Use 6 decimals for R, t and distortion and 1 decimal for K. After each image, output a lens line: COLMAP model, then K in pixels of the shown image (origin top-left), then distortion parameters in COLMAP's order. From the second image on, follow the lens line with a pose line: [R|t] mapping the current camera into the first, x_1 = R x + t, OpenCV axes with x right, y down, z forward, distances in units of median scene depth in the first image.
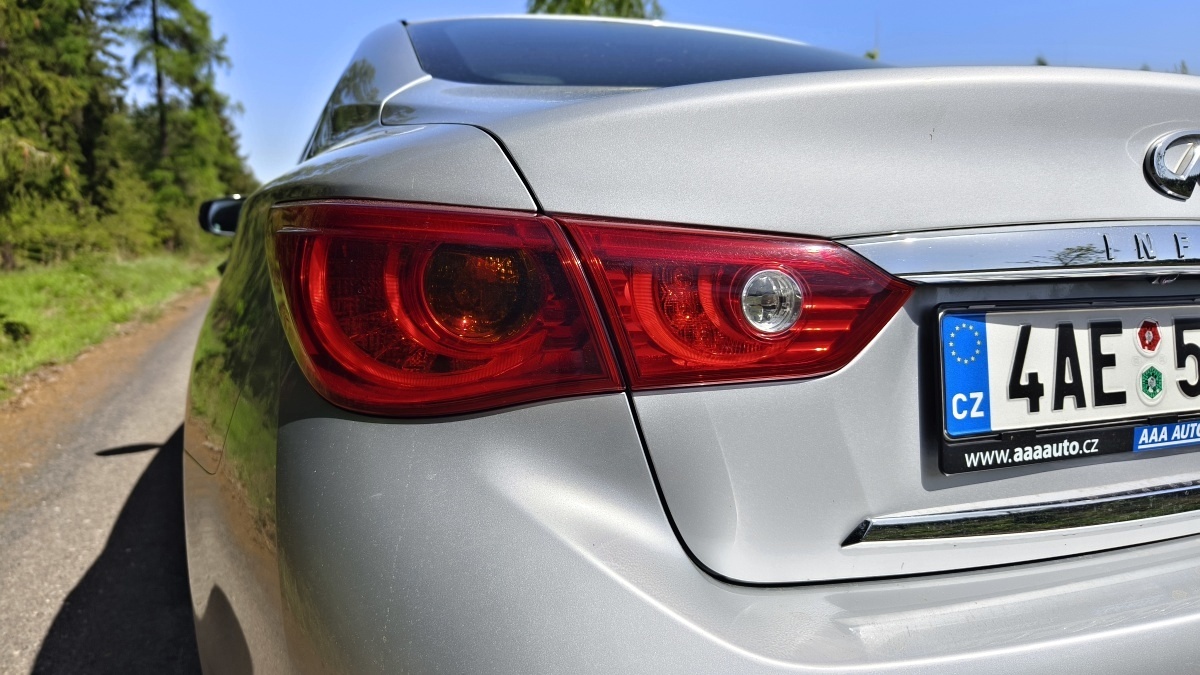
lens RADIAL K [[837.9, 0, 600.0], [0, 837.9, 337.5], [0, 0, 1]] dist [-0.019168, -0.001777]
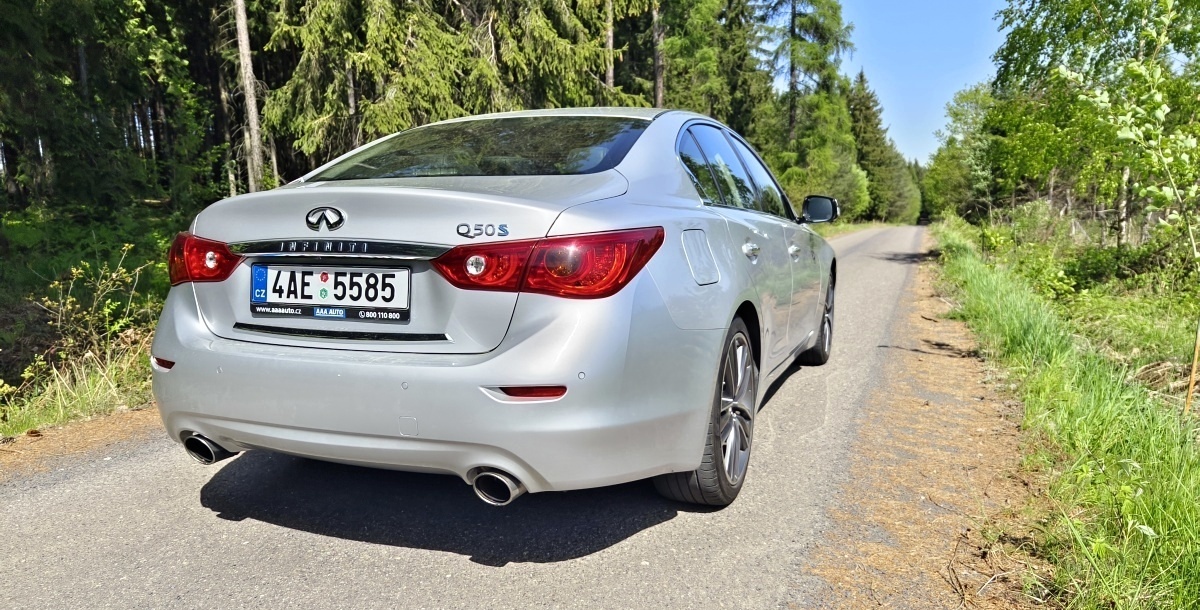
lens RADIAL K [[809.7, 0, 594.9], [0, 809.7, 351.6], [0, 0, 1]] dist [0.020811, 0.001381]
pose [[0.734602, 0.106553, -0.670079, 3.243260], [-0.068377, 0.994190, 0.083130, -0.043510], [0.675044, -0.015249, 0.737620, -0.448277]]
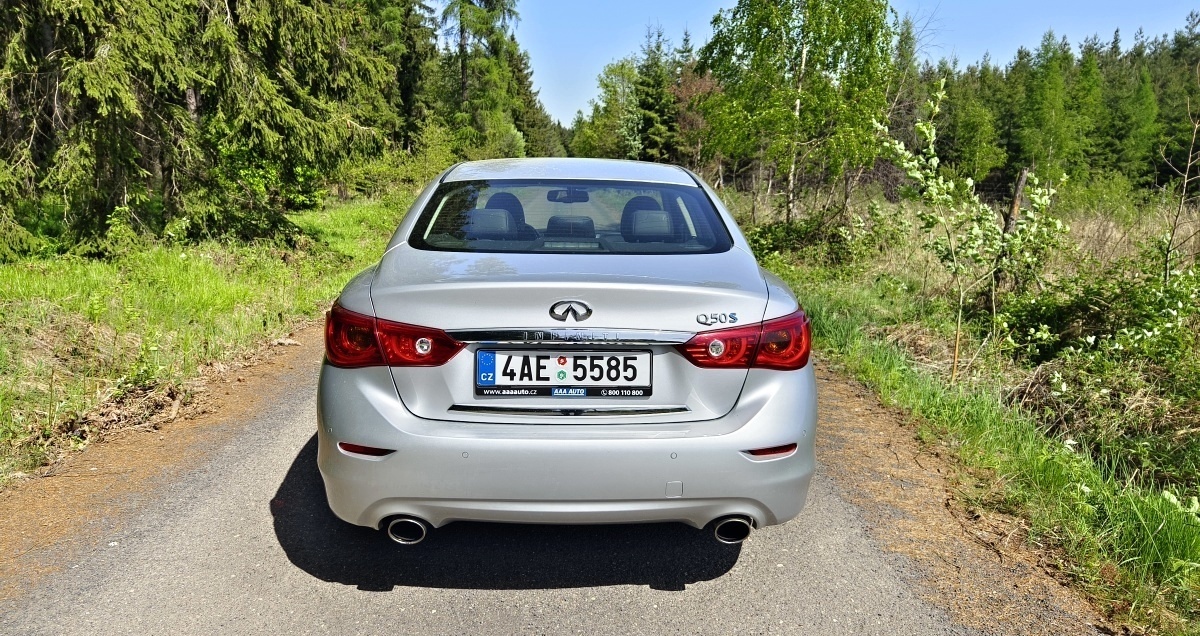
lens RADIAL K [[815.2, 0, 600.0], [0, 815.2, 318.0], [0, 0, 1]] dist [0.040502, 0.000370]
pose [[0.947794, 0.071000, -0.310879, 1.751258], [-0.051103, 0.996116, 0.071698, -0.395711], [0.314762, -0.052069, 0.947741, -1.911534]]
